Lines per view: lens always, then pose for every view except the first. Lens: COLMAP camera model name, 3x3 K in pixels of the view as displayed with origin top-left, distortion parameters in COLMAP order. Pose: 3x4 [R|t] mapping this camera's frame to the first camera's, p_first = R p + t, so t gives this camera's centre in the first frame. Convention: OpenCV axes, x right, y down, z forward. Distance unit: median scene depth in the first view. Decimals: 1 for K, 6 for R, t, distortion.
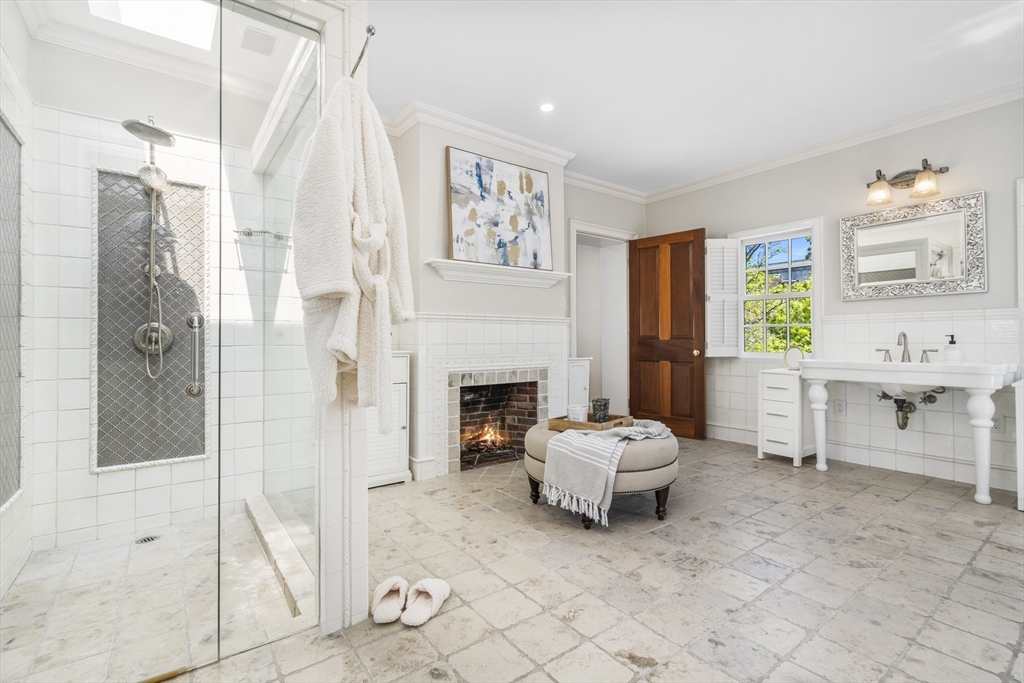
lens RADIAL K [[465.9, 0, 512.0], [0, 465.9, 341.5], [0, 0, 1]] dist [0.000692, 0.000137]
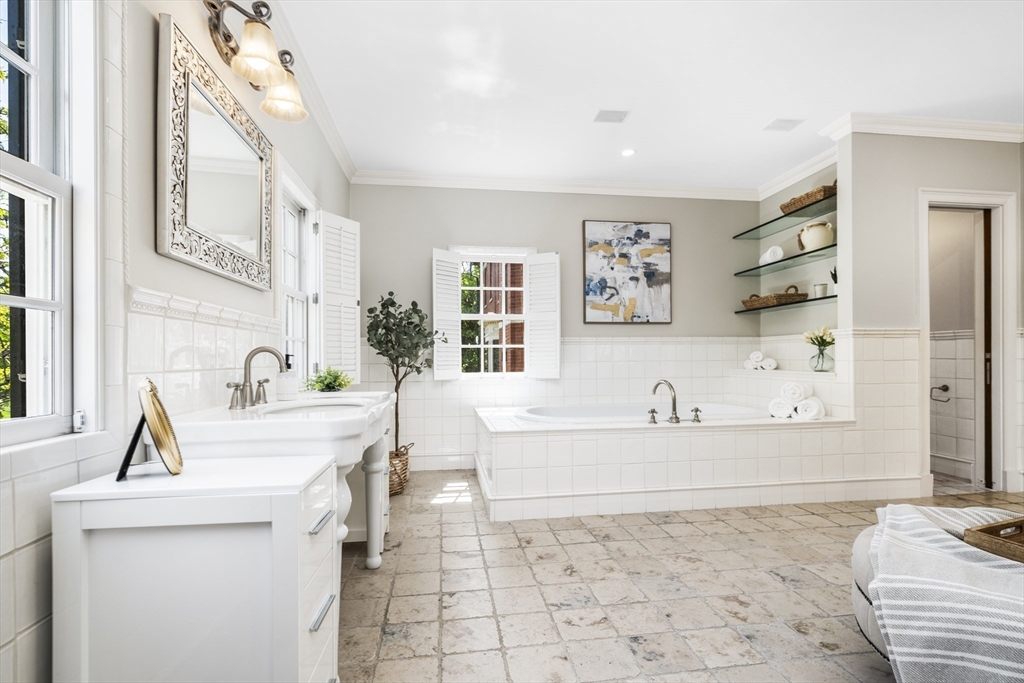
lens RADIAL K [[470.2, 0, 515.4], [0, 470.2, 360.2], [0, 0, 1]] dist [0.000516, 0.000240]
pose [[-0.880787, 0.008170, 0.473443, 0.338576], [0.008978, 0.999960, -0.000554, 0.000084], [-0.473428, 0.003763, -0.880824, 1.279411]]
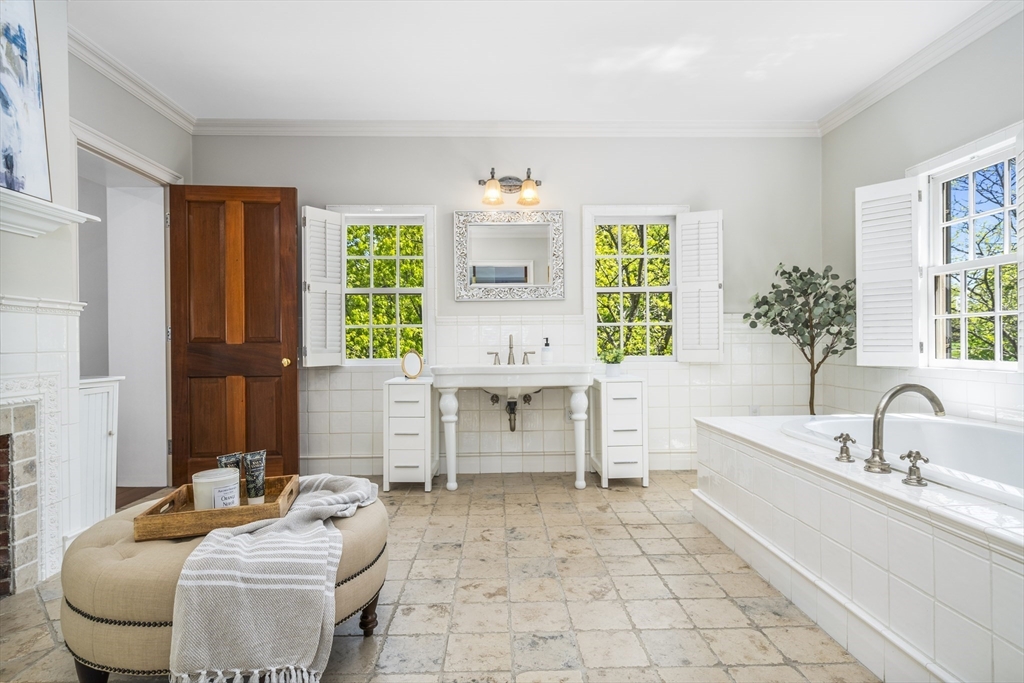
lens RADIAL K [[537.0, 0, 511.1], [0, 537.0, 345.5], [0, 0, 1]] dist [0.004812, -0.000948]
pose [[0.573854, -0.006874, 0.818929, -0.110199], [0.009085, 0.999957, 0.002027, 0.000634], [-0.818907, 0.006277, 0.573892, 0.319134]]
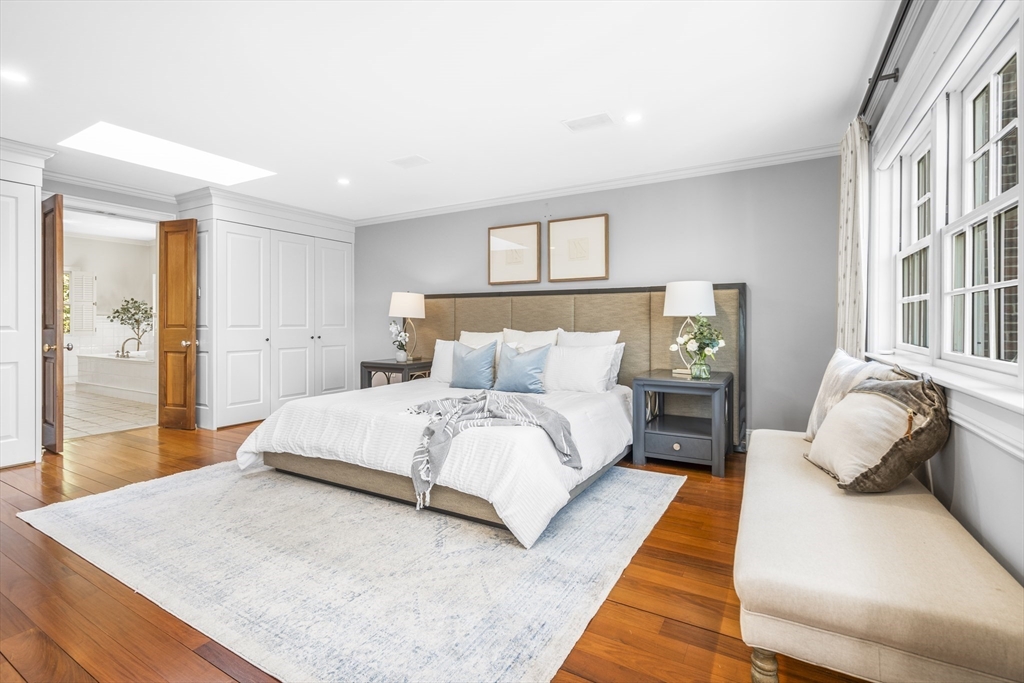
lens RADIAL K [[465.9, 0, 512.0], [0, 465.9, 341.5], [0, 0, 1]] dist [0.000692, 0.000137]
pose [[-0.396360, -0.035420, 0.917412, -1.921874], [0.003685, 0.999186, 0.040170, -0.017935], [-0.918088, 0.019303, -0.395907, -0.387691]]
